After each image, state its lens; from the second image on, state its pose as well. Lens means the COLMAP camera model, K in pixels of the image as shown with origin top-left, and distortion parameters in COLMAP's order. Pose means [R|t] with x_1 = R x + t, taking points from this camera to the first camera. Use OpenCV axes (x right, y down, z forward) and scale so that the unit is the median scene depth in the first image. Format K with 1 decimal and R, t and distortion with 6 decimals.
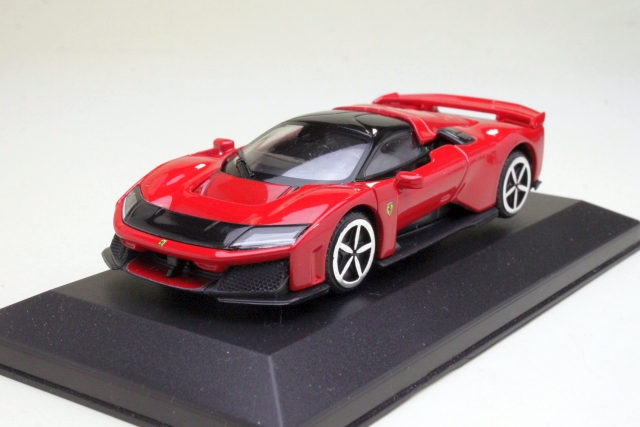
lens RADIAL K [[1265.6, 0, 320.0], [0, 1265.6, 213.5], [0, 0, 1]] dist [0.007810, 0.031074]
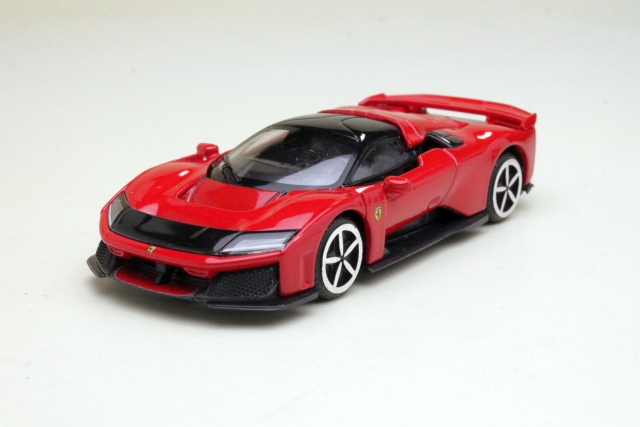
lens RADIAL K [[1414.7, 0, 320.0], [0, 1414.7, 213.5], [0, 0, 1]] dist [-0.017169, -0.052103]
pose [[0.999847, -0.008077, 0.015548, -0.007481], [0.008156, 0.999954, -0.005052, 0.001196], [-0.015507, 0.005178, 0.999866, -0.104936]]
